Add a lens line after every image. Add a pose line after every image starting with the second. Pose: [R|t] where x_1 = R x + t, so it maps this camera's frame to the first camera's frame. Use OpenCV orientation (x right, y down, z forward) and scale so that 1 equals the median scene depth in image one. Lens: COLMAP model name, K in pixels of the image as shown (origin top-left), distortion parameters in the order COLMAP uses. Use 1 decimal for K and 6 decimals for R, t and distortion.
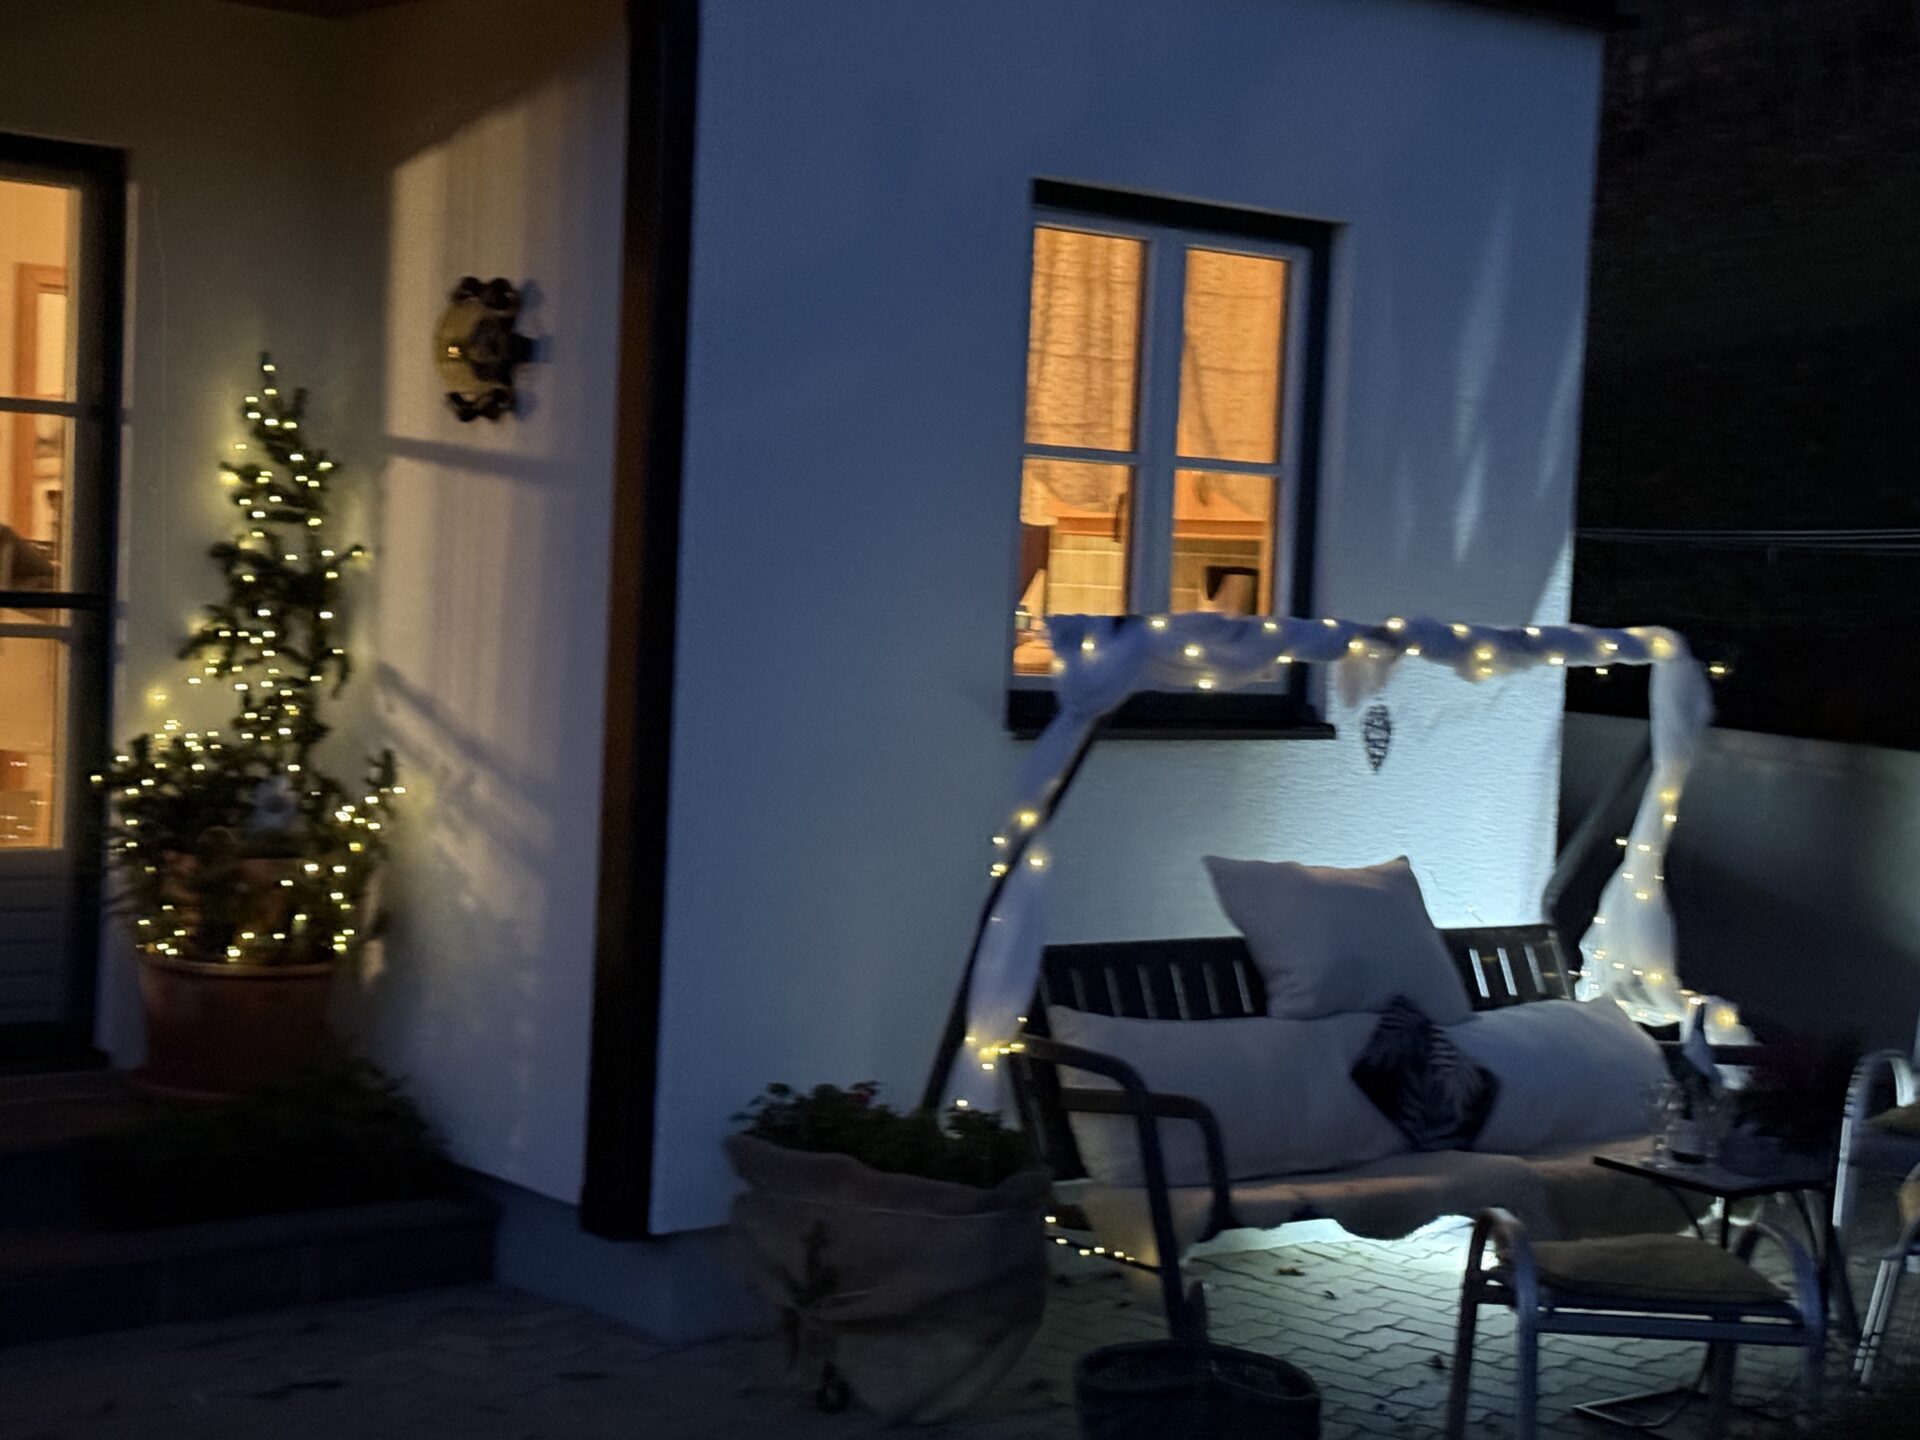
lens RADIAL K [[3062.5, 0, 965.9], [0, 3062.5, 718.4], [0, 0, 1]] dist [0.017184, 0.057777]
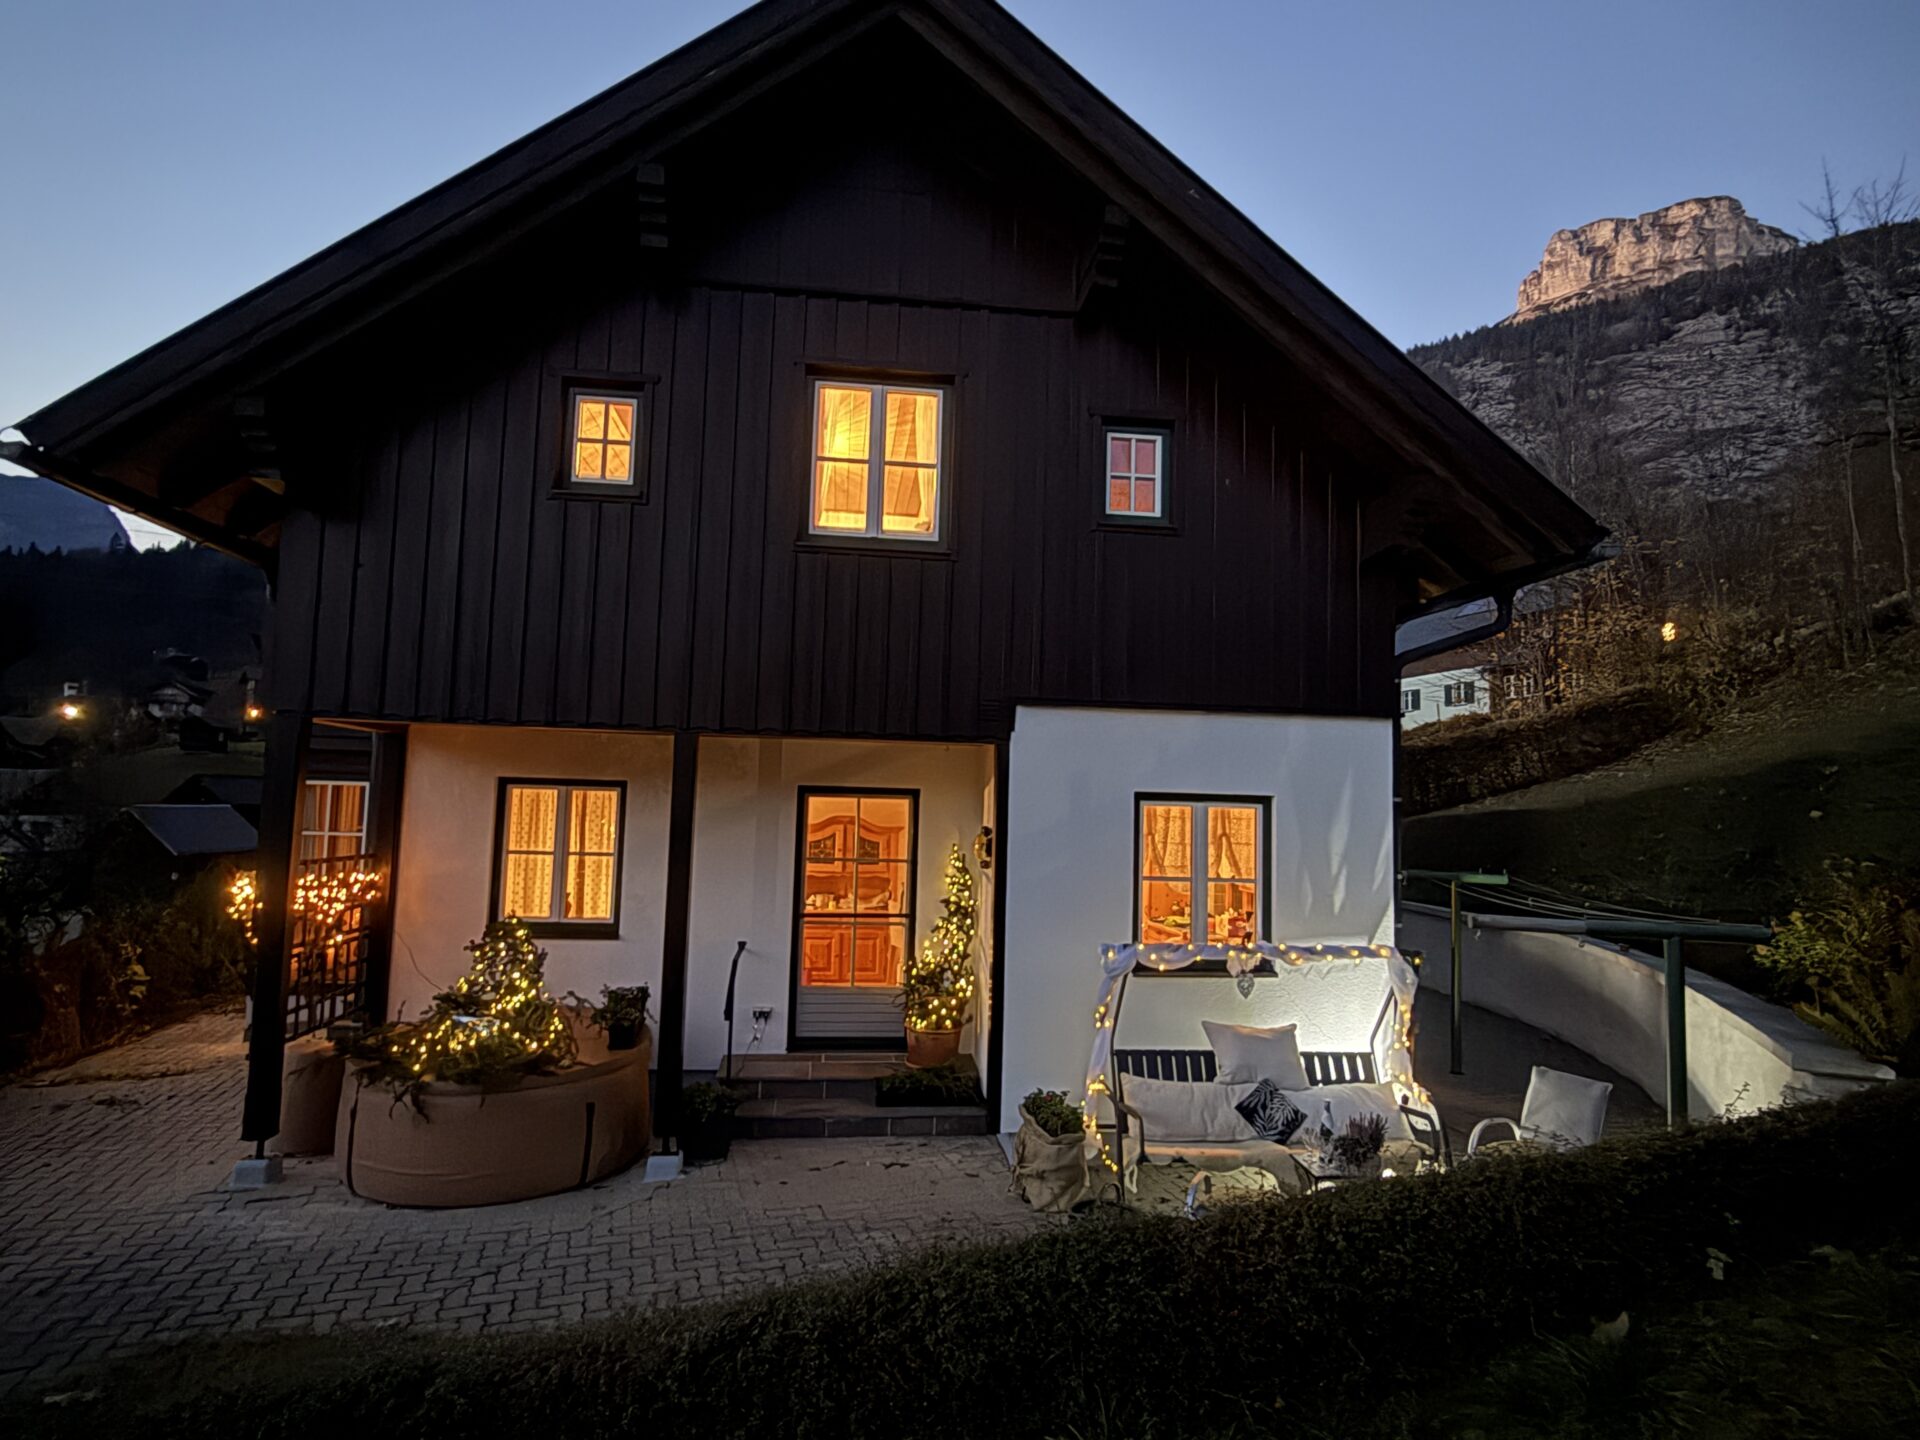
lens RADIAL K [[1025.2, 0, 958.9], [0, 1025.2, 722.7], [0, 0, 1]] dist [-0.001364, 0.000562]
pose [[0.833663, -0.067949, -0.548078, 0.444879], [-0.013144, 0.989680, -0.142691, -0.094672], [0.552117, 0.126160, 0.824166, 0.031064]]
